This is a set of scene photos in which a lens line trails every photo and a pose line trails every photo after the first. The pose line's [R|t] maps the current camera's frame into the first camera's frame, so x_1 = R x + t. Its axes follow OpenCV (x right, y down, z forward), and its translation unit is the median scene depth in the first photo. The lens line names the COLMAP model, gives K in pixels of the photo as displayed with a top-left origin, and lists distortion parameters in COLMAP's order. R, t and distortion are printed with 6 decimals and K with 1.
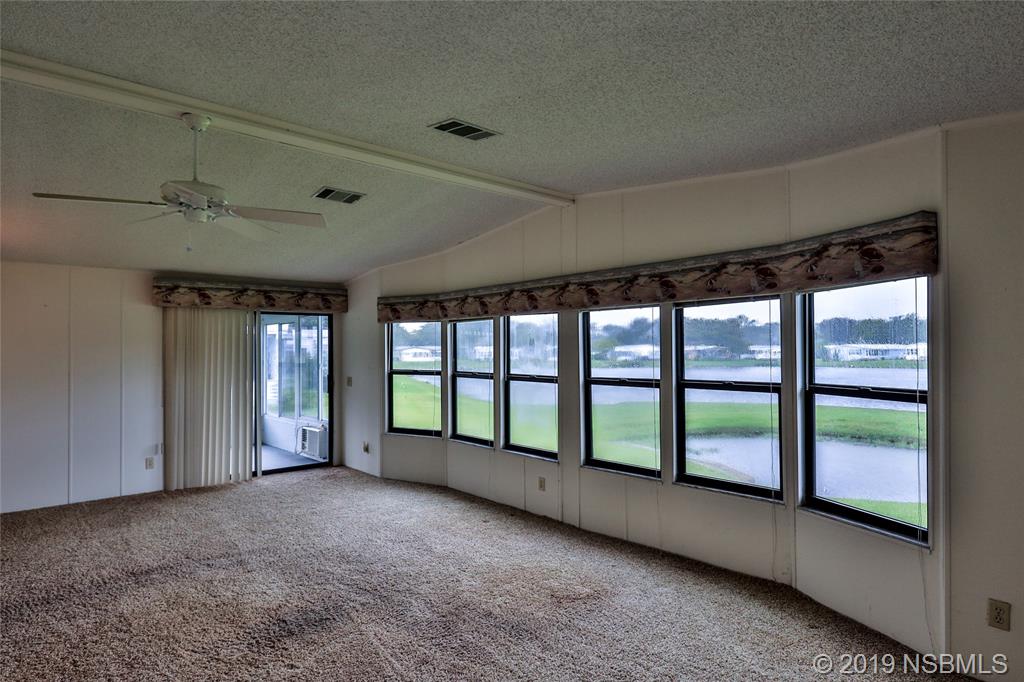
lens RADIAL K [[588.9, 0, 504.9], [0, 588.9, 341.0], [0, 0, 1]] dist [0.001488, 0.001034]
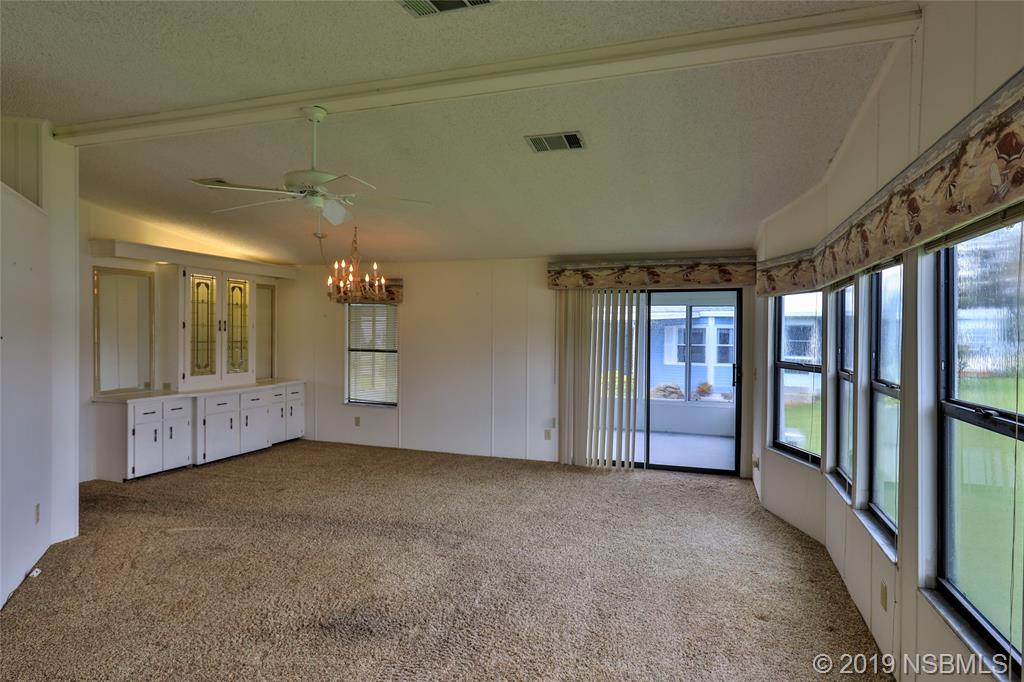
lens RADIAL K [[588.9, 0, 504.9], [0, 588.9, 341.0], [0, 0, 1]] dist [0.001488, 0.001034]
pose [[0.488819, 0.023536, -0.872067, 0.307166], [0.000480, 0.999629, 0.027248, 0.004875], [0.872385, -0.013738, 0.488627, 0.409196]]
